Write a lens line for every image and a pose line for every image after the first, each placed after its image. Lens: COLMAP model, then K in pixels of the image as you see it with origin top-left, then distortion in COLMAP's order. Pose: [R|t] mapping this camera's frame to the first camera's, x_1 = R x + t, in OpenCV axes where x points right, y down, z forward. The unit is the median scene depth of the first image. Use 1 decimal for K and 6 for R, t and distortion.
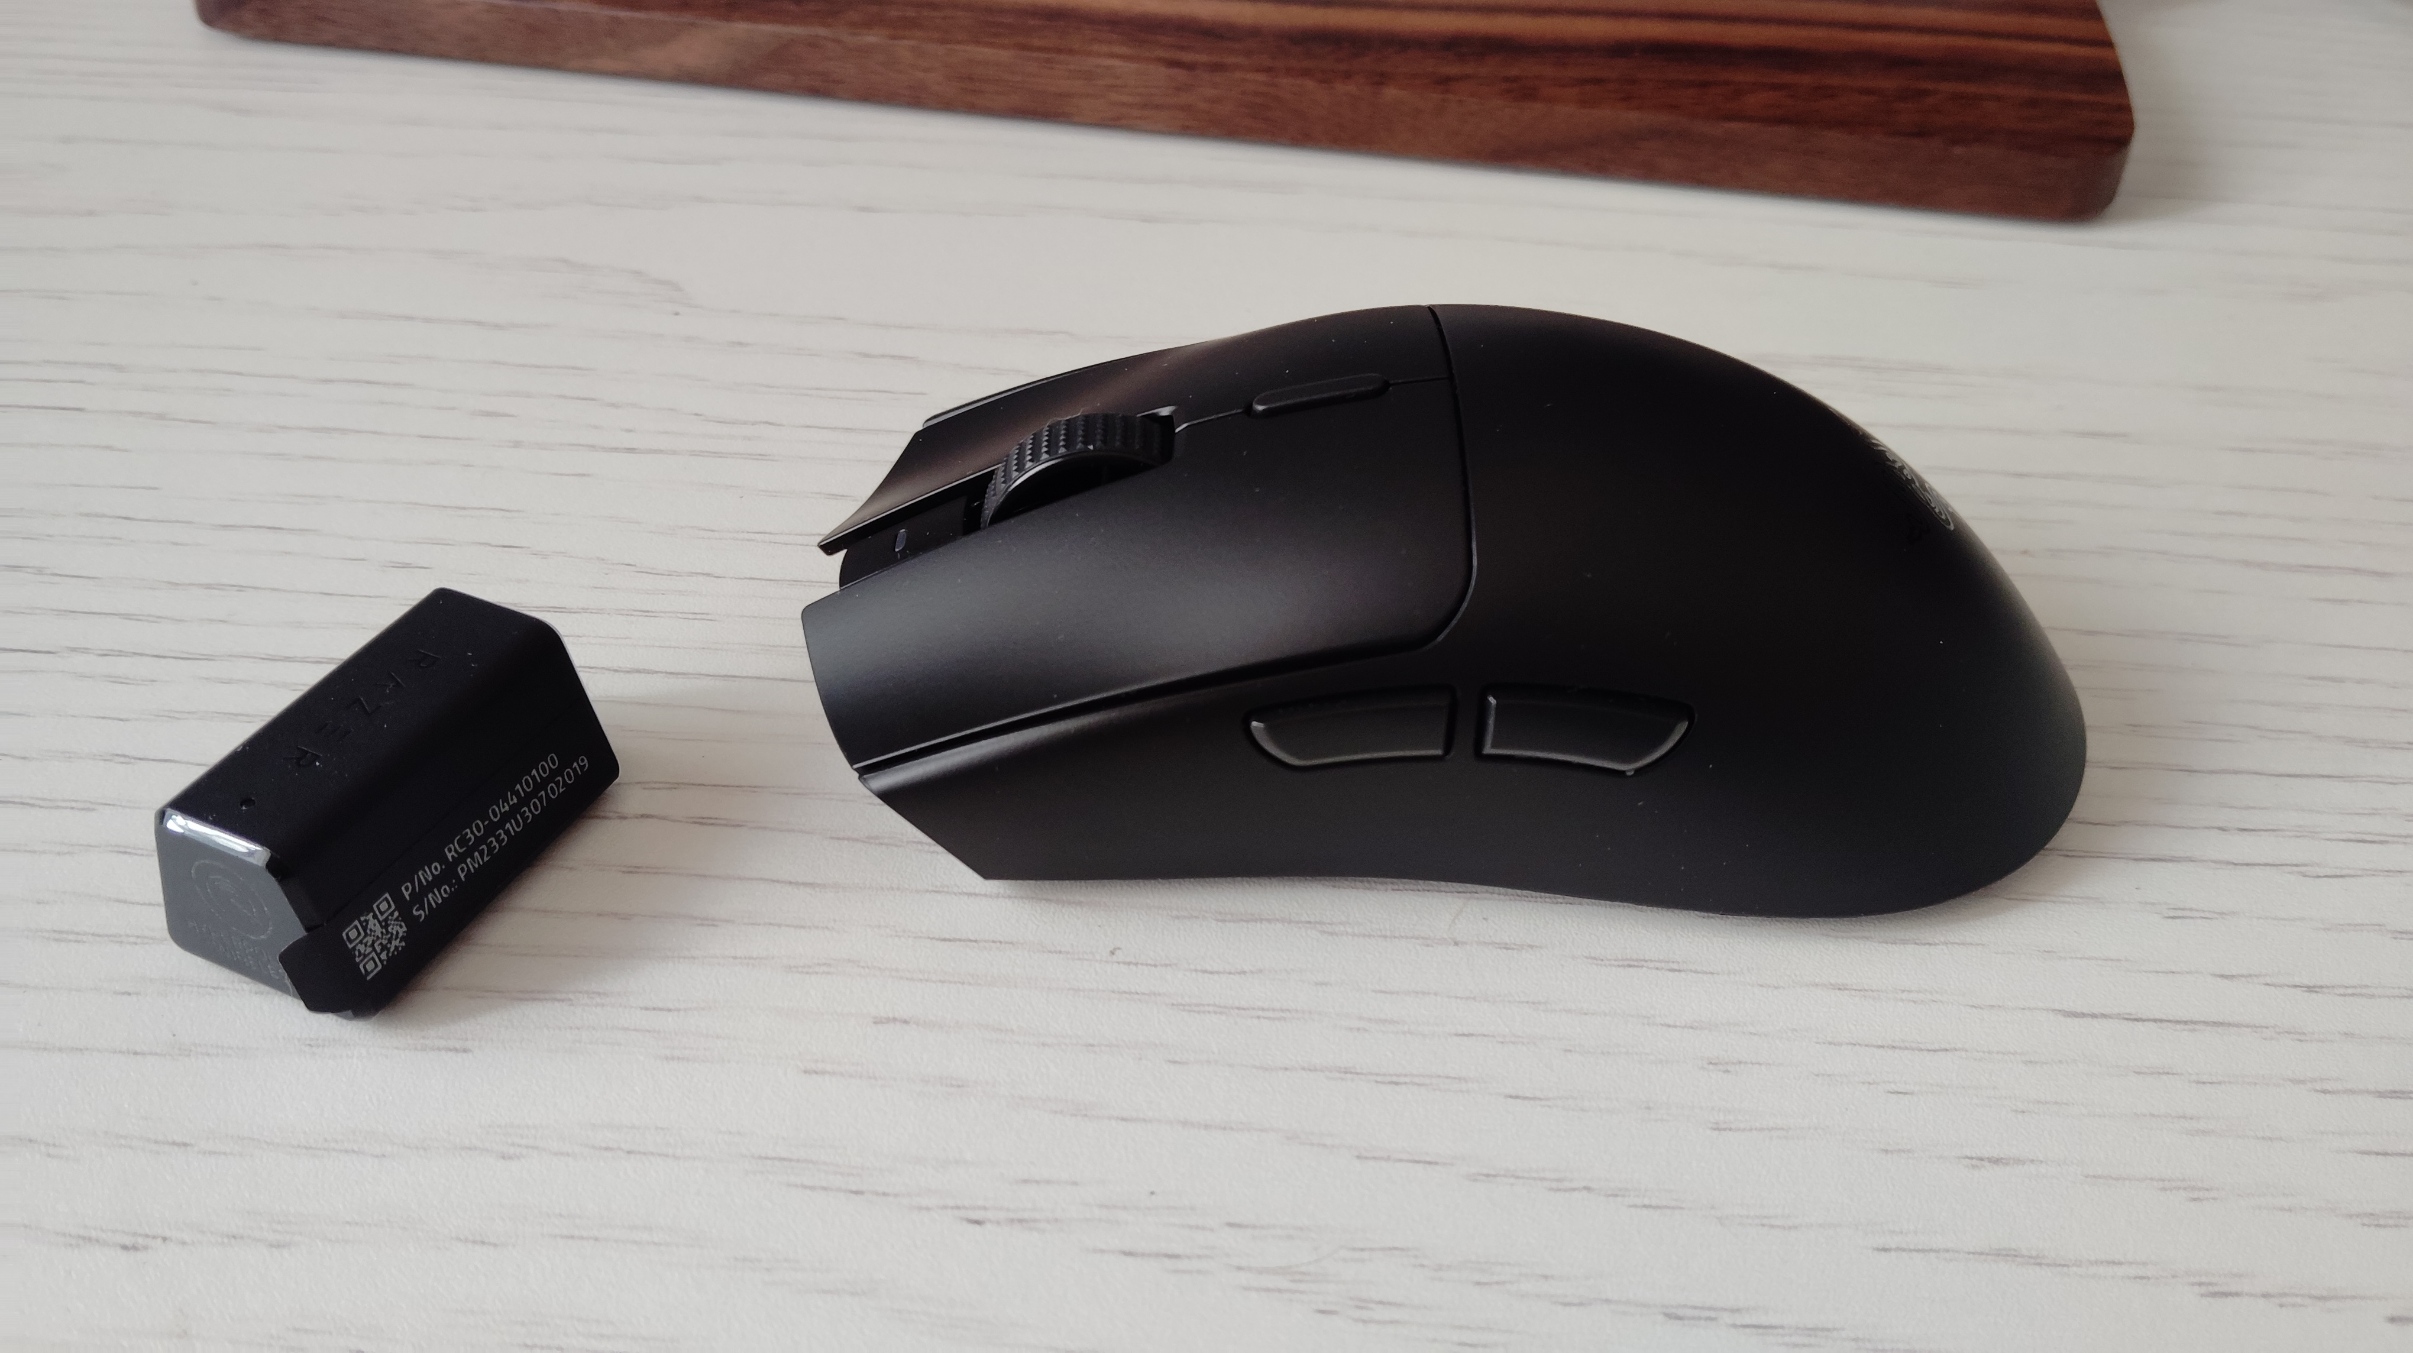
lens RADIAL K [[1988.3, 0, 1215.3], [0, 1988.3, 675.1], [0, 0, 1]] dist [0.063106, -0.171624]
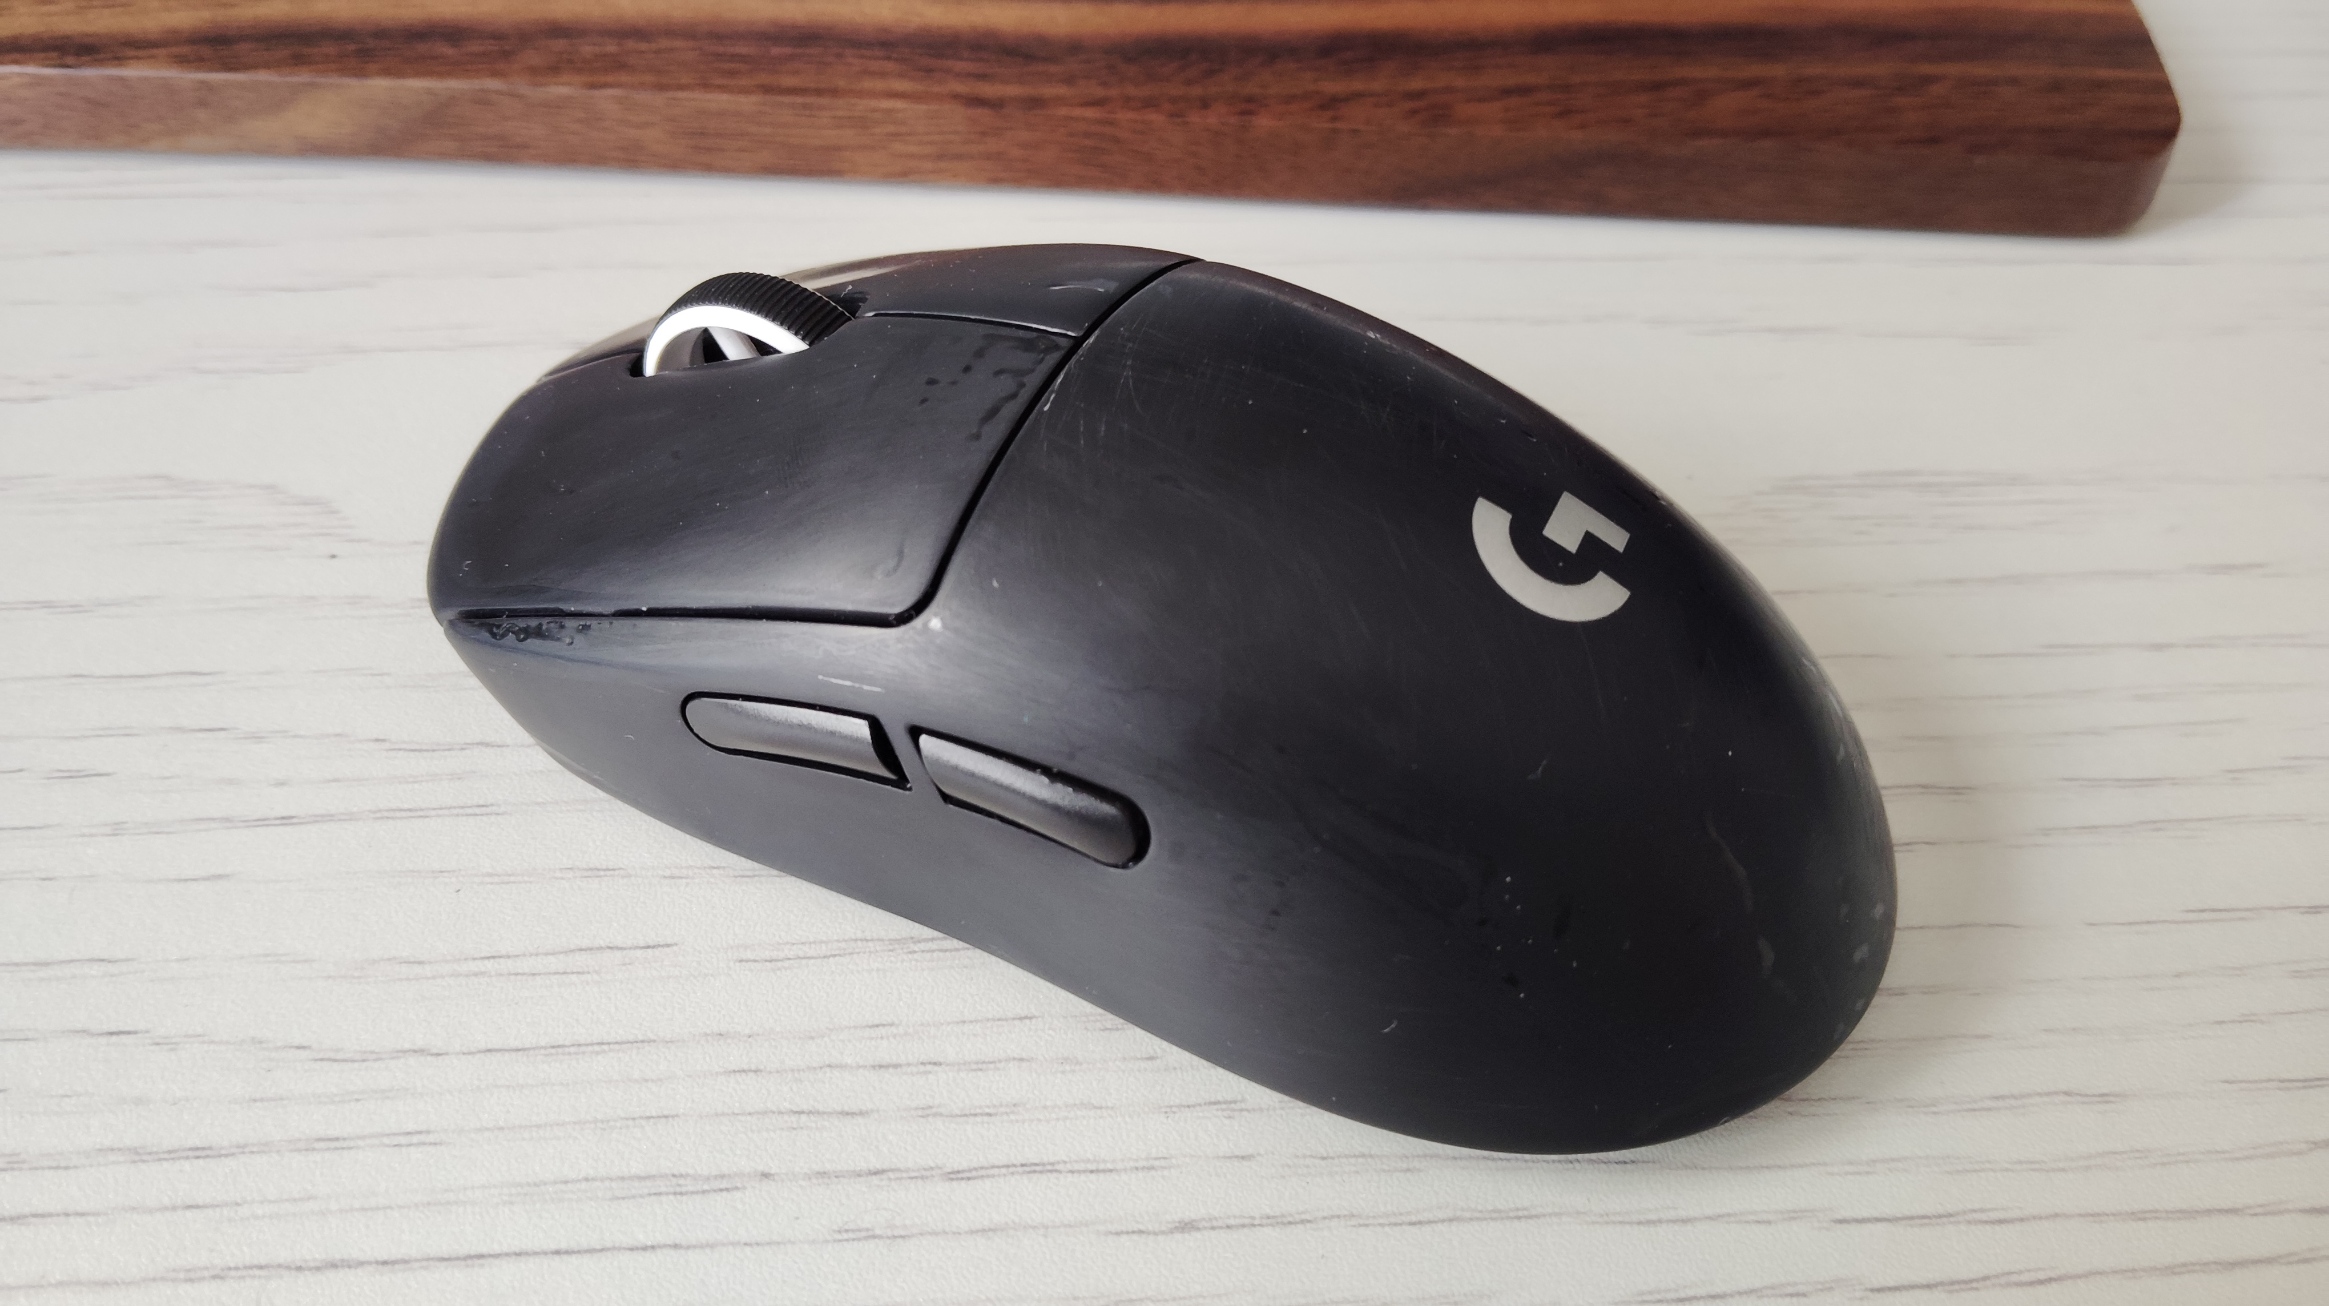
lens RADIAL K [[1919.1, 0, 1170.7], [0, 1919.1, 654.1], [0, 0, 1]] dist [0.063106, -0.171624]
pose [[0.990257, -0.097222, 0.099690, -0.047246], [0.086272, 0.990310, 0.108822, -0.201199], [-0.109304, -0.099162, 0.989050, 0.291019]]
